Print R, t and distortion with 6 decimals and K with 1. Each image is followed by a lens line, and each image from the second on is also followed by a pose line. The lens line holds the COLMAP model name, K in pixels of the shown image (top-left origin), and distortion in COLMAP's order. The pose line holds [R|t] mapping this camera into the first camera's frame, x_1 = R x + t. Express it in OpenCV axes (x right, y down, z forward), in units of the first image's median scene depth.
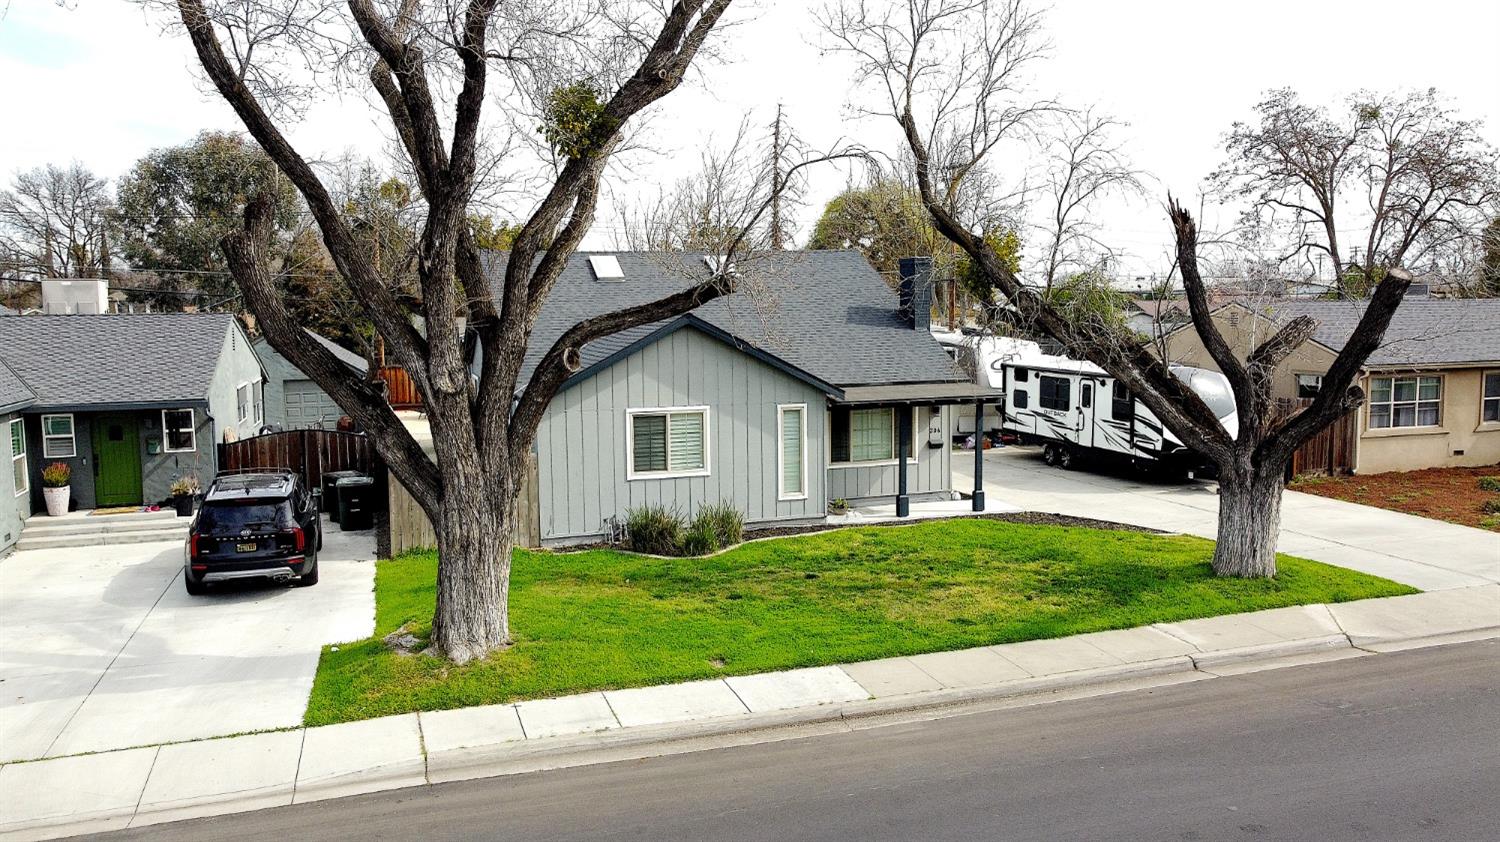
lens RADIAL K [[1134.4, 0, 746.0], [0, 1134.4, 418.2], [0, 0, 1]] dist [0.005772, -0.015020]
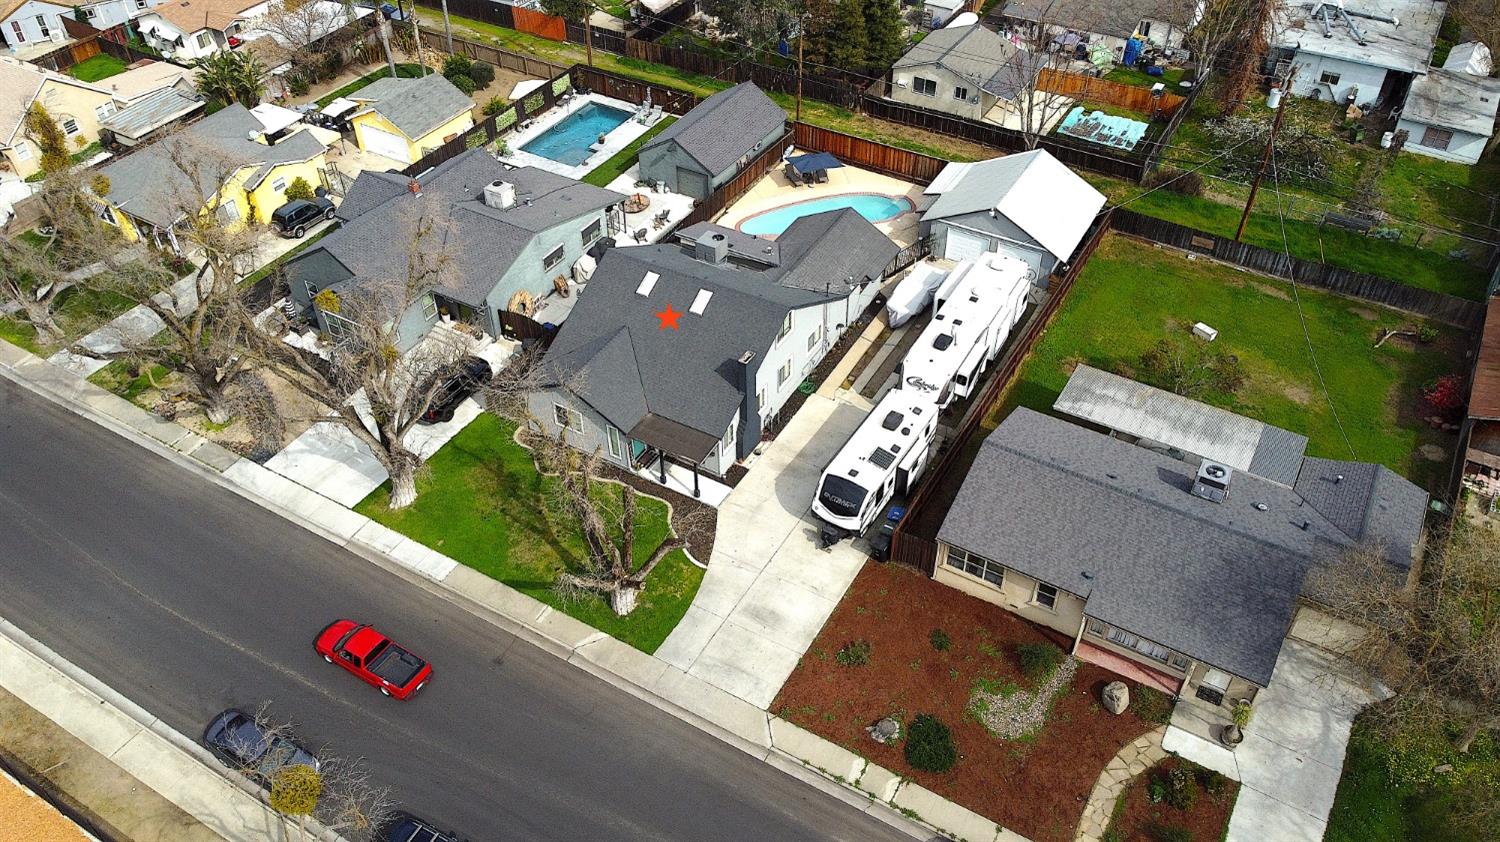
lens RADIAL K [[1134.4, 0, 746.8], [0, 1134.4, 415.0], [0, 0, 1]] dist [0.005772, -0.015020]
pose [[0.661408, 0.500973, -0.558180, 1.871561], [-0.072684, 0.783524, 0.617096, -1.839157], [0.746496, -0.367582, 0.554641, -0.053810]]
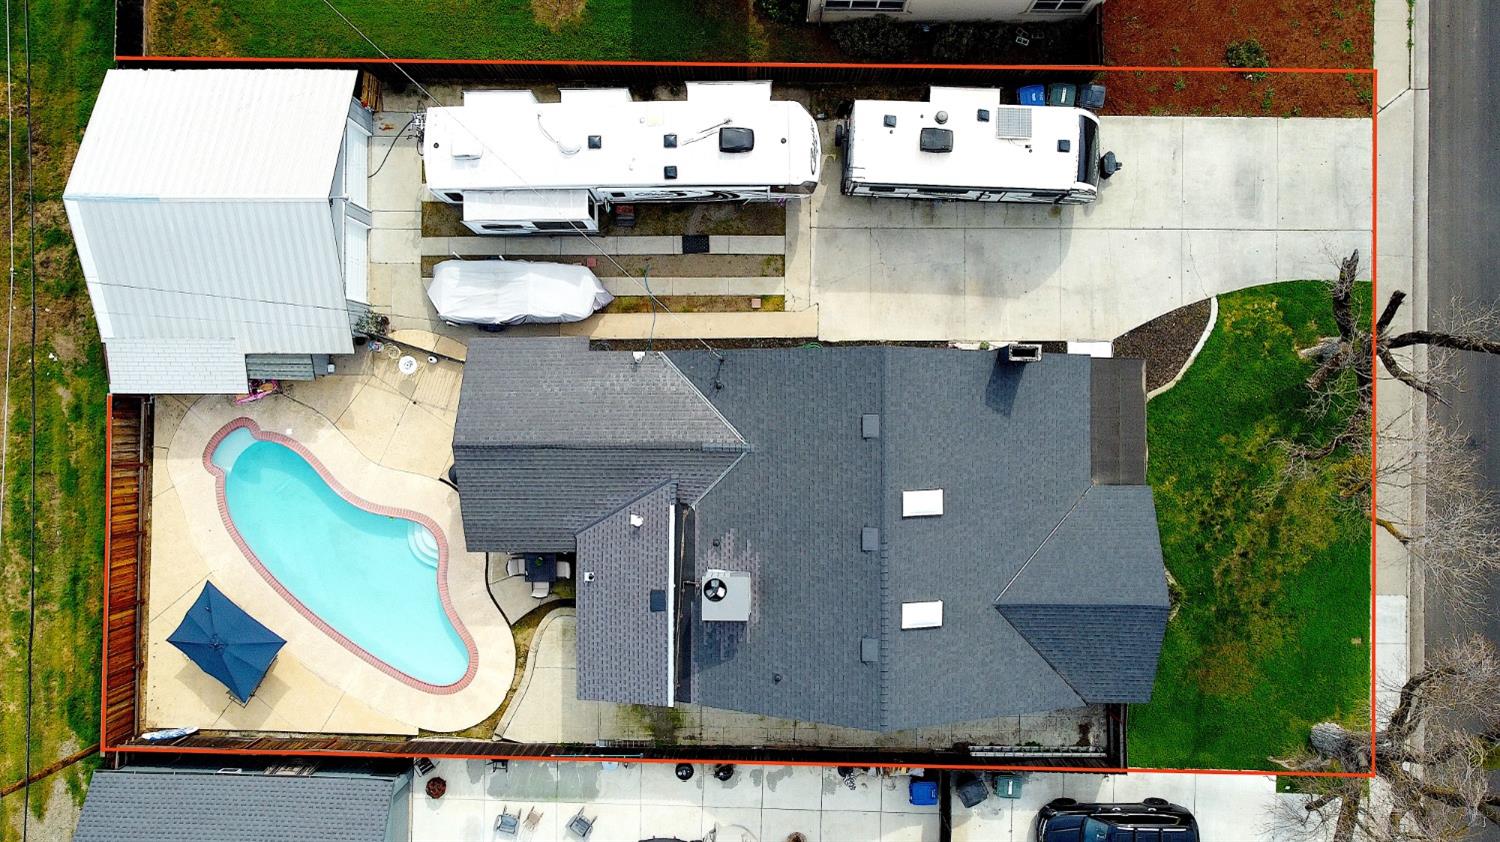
lens RADIAL K [[1134.4, 0, 747.9], [0, 1134.4, 415.7], [0, 0, 1]] dist [0.005772, -0.015020]
pose [[0.323975, -0.946052, 0.004988, -0.002513], [0.110280, 0.043000, 0.992970, -1.959525], [-0.939616, -0.321147, 0.118261, 1.718232]]
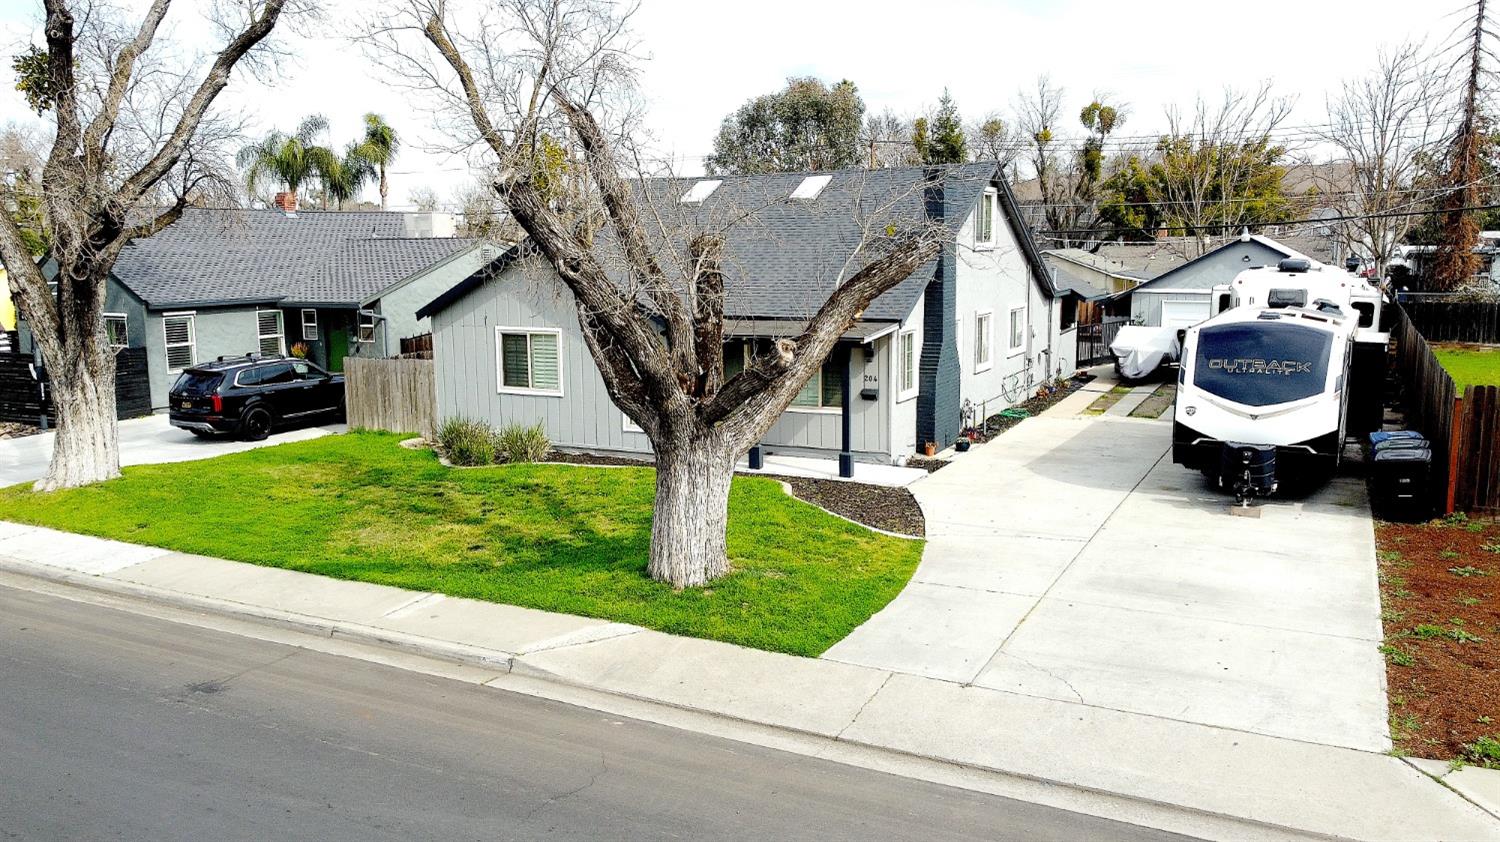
lens RADIAL K [[1134.4, 0, 746.7], [0, 1134.4, 424.1], [0, 0, 1]] dist [0.005772, -0.015020]
pose [[0.696477, 0.115303, -0.708255, 1.011864], [-0.069402, 0.993203, 0.093445, -0.040228], [0.714215, -0.015928, 0.699745, 0.506894]]
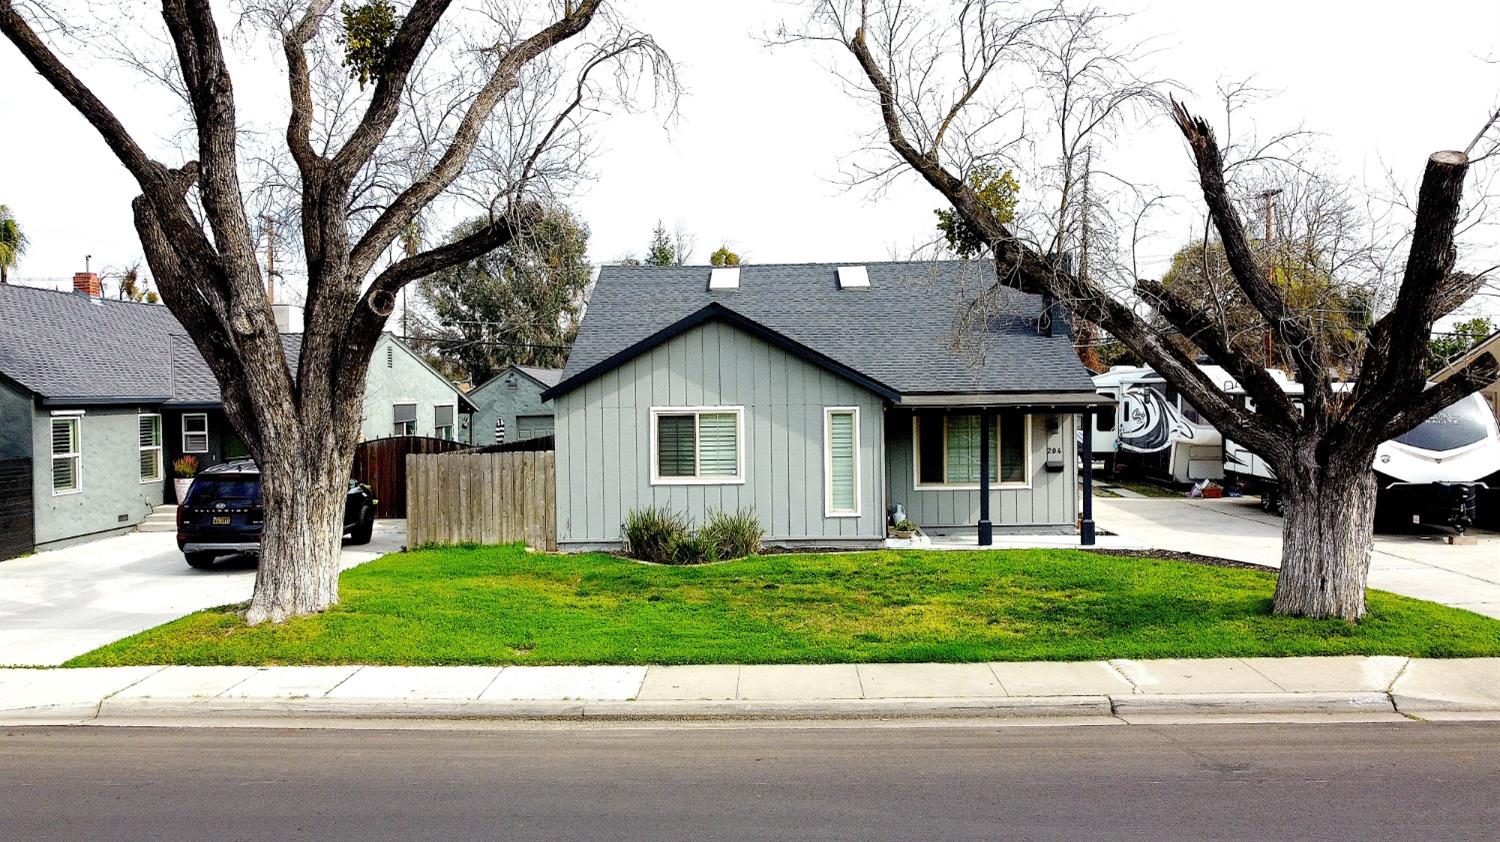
lens RADIAL K [[1134.4, 0, 747.3], [0, 1134.4, 419.6], [0, 0, 1]] dist [0.005772, -0.015020]
pose [[0.939821, 0.008228, -0.341569, 0.347858], [-0.033035, 0.997214, -0.066874, 0.074708], [0.340067, 0.074134, 0.937474, 0.192603]]
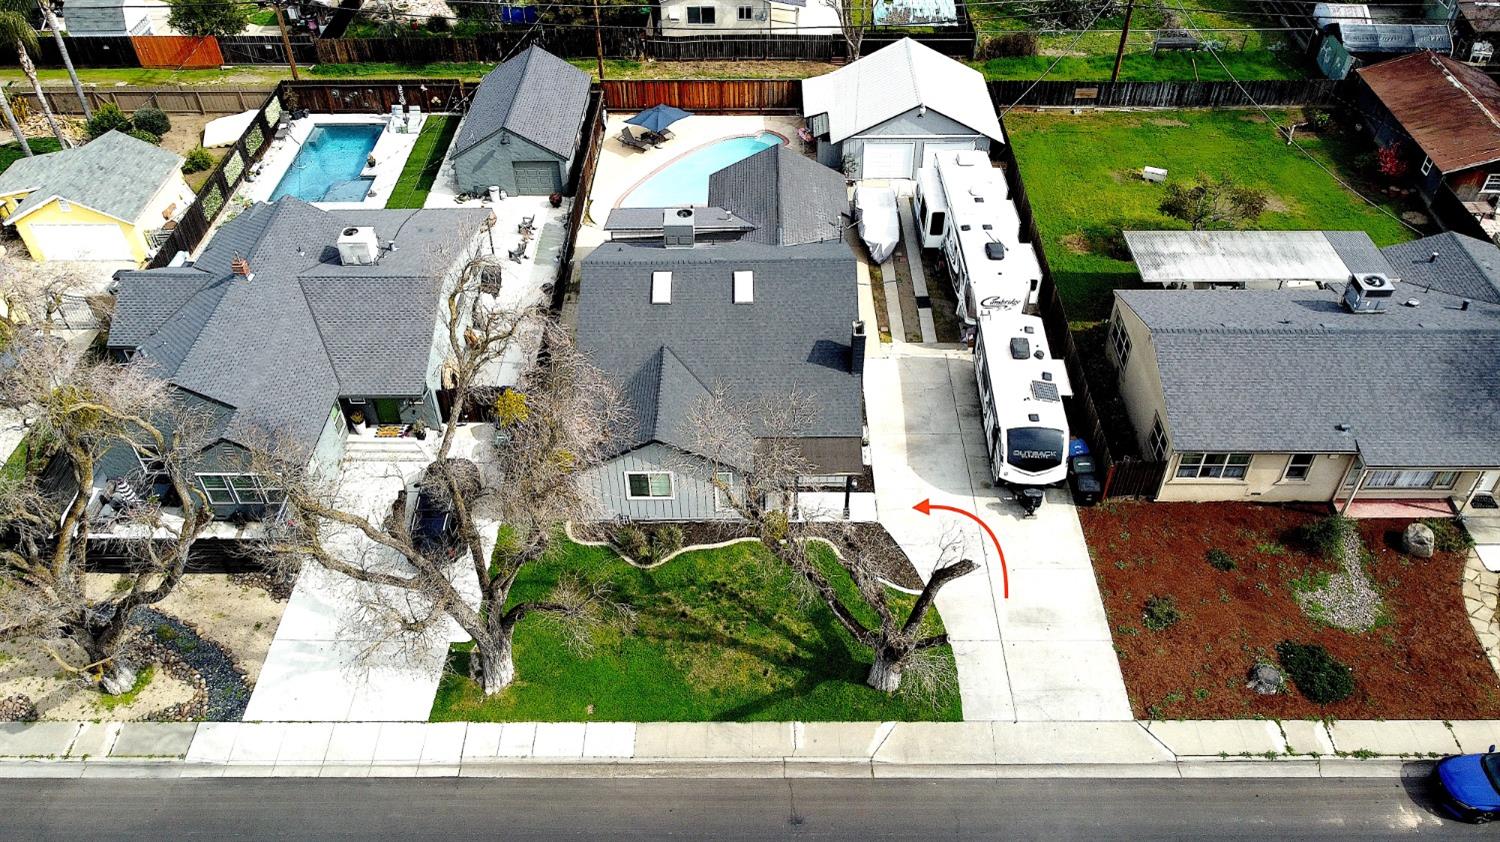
lens RADIAL K [[1134.4, 0, 746.3], [0, 1134.4, 418.5], [0, 0, 1]] dist [0.005772, -0.015020]
pose [[0.945902, 0.218433, -0.239908, 0.594008], [-0.031050, 0.796976, 0.603213, -1.411753], [0.322962, -0.563131, 0.760643, -0.307219]]
